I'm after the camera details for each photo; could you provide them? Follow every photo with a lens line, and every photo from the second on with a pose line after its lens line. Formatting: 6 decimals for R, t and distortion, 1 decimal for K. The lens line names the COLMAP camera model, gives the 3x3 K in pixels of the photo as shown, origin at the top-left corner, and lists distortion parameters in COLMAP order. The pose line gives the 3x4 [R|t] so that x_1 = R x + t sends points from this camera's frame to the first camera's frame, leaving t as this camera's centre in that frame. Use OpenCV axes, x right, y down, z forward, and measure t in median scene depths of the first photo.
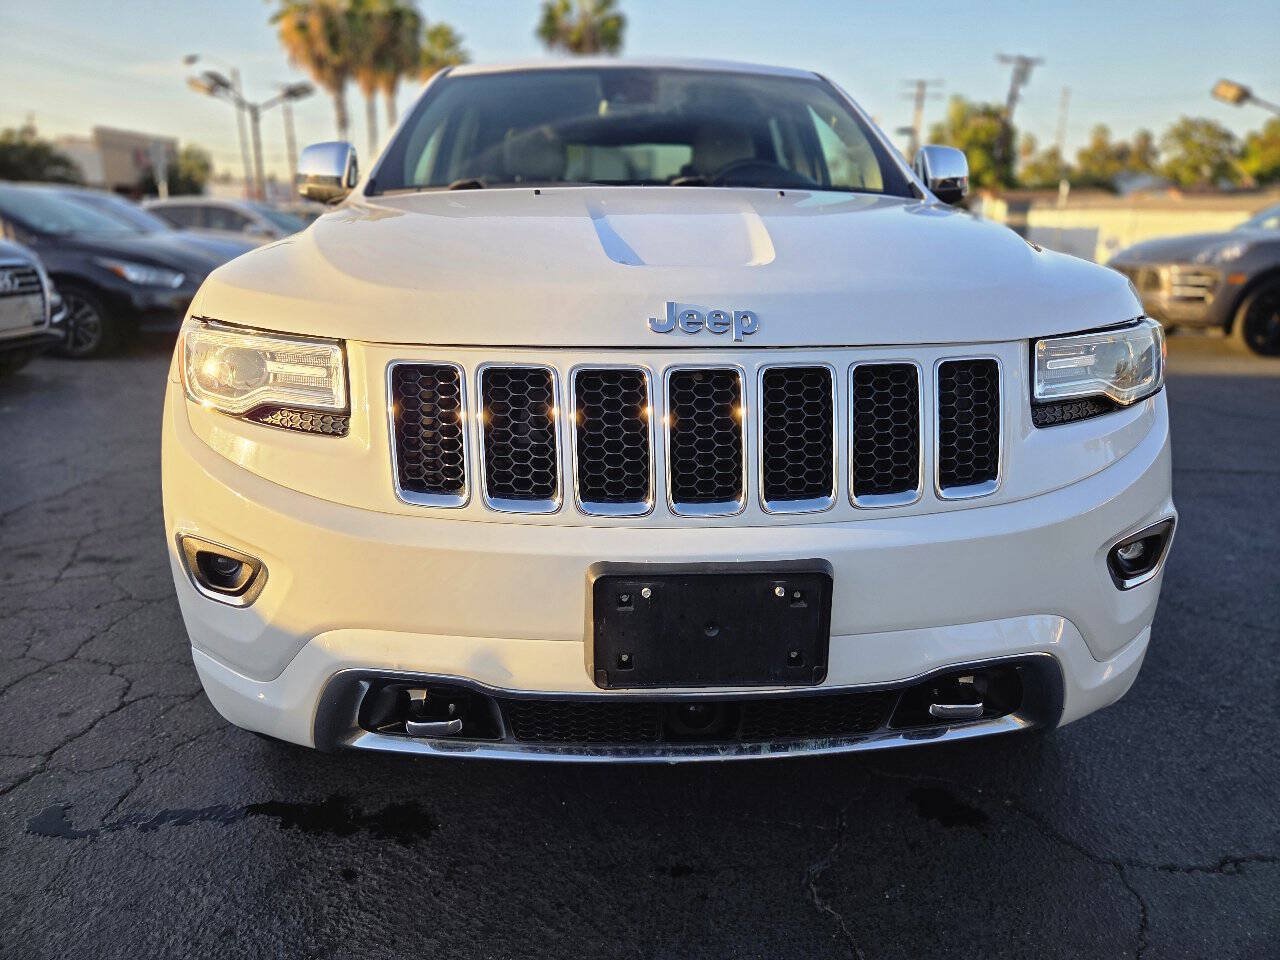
lens RADIAL K [[847.7, 0, 647.6], [0, 847.7, 470.1], [0, 0, 1]] dist [0.078175, -0.063428]
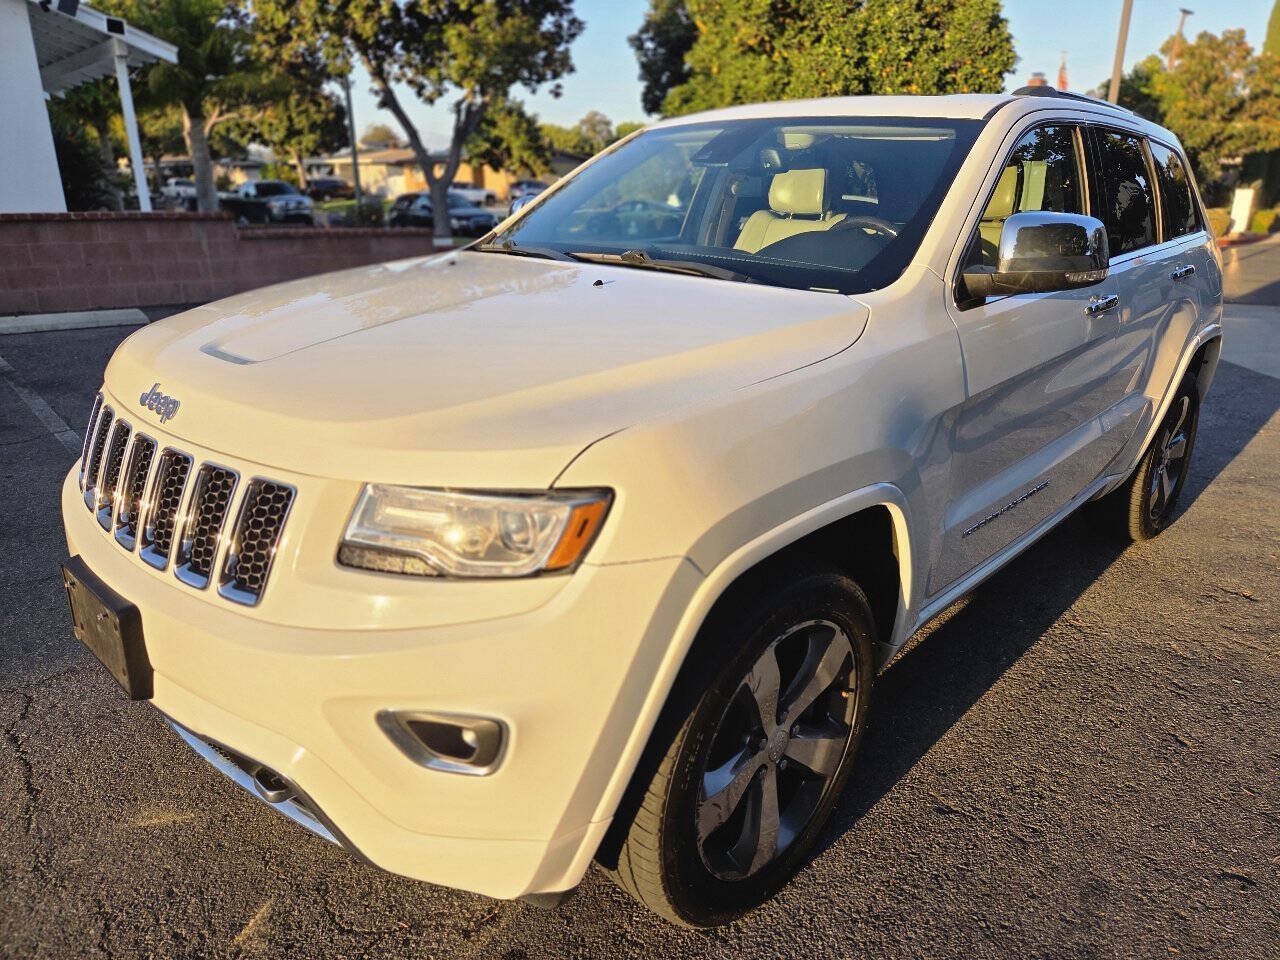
lens RADIAL K [[848.7, 0, 640.0], [0, 848.7, 480.0], [0, 0, 1]] dist [0.072501, -0.055847]
pose [[0.688672, 0.241263, -0.683756, 1.261747], [-0.218975, 0.968189, 0.121076, -0.322270], [0.691216, 0.066344, 0.719596, 0.484611]]
